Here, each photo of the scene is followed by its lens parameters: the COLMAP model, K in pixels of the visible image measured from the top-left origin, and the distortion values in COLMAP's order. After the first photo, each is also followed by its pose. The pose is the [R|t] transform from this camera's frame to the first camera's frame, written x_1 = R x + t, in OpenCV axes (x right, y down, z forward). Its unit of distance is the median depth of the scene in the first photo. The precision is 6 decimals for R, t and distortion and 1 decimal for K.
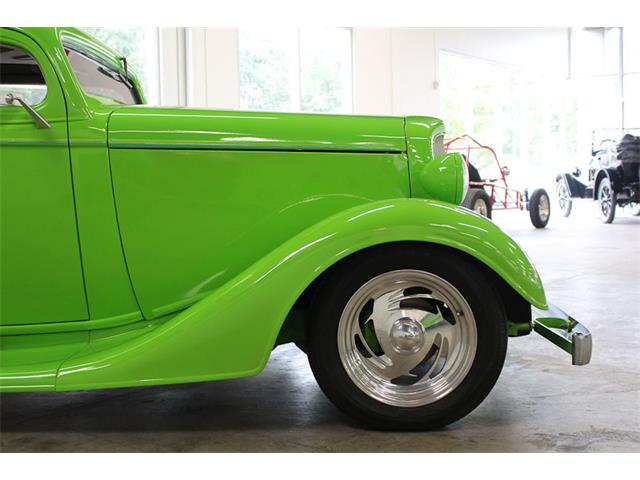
lens RADIAL K [[669.5, 0, 320.0], [0, 669.5, 240.0], [0, 0, 1]] dist [-0.006675, -0.003078]
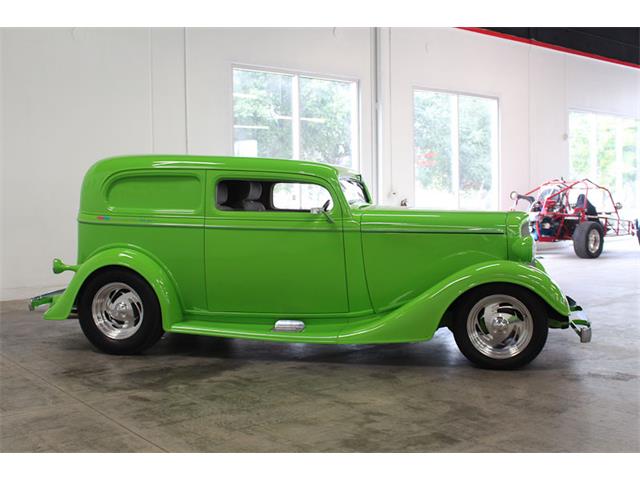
lens RADIAL K [[894.3, 0, 320.0], [0, 894.3, 240.0], [0, 0, 1]] dist [-0.016205, -0.008358]
pose [[0.980887, 0.021101, -0.193432, 0.108190], [-0.013436, 0.999075, 0.040856, -0.229401], [0.194115, -0.037476, 0.980263, -1.827884]]
